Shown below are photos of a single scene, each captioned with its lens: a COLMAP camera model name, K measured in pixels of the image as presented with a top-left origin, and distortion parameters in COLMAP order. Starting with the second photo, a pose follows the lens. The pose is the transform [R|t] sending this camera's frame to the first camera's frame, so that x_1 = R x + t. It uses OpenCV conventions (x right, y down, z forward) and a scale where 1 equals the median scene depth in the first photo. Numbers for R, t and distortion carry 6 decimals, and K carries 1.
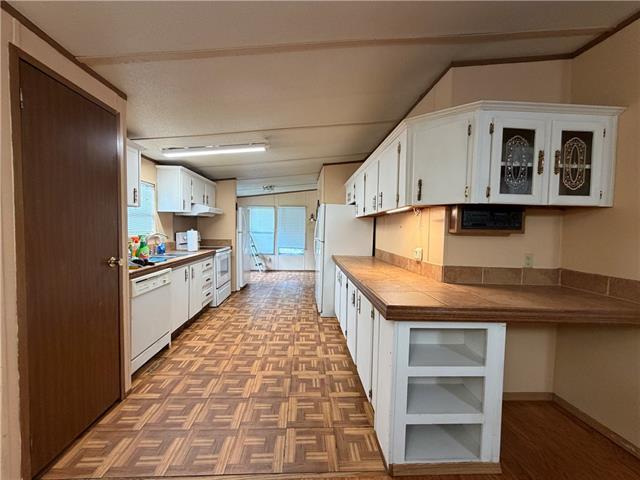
lens RADIAL K [[257.5, 0, 318.4], [0, 257.5, 240.0], [0, 0, 1]] dist [-0.002224, -0.000230]
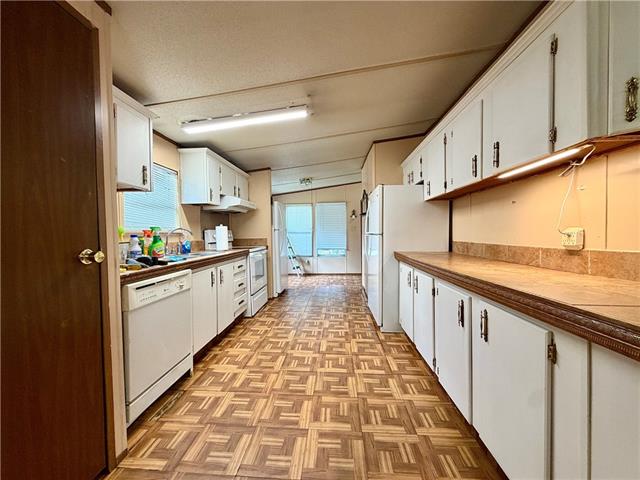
lens RADIAL K [[257.5, 0, 317.9], [0, 257.5, 239.1], [0, 0, 1]] dist [-0.002224, -0.000230]
pose [[0.991280, -0.029629, -0.128394, -0.083900], [0.026810, 0.999361, -0.023631, 0.039444], [0.129012, 0.019983, 0.991442, 0.243086]]
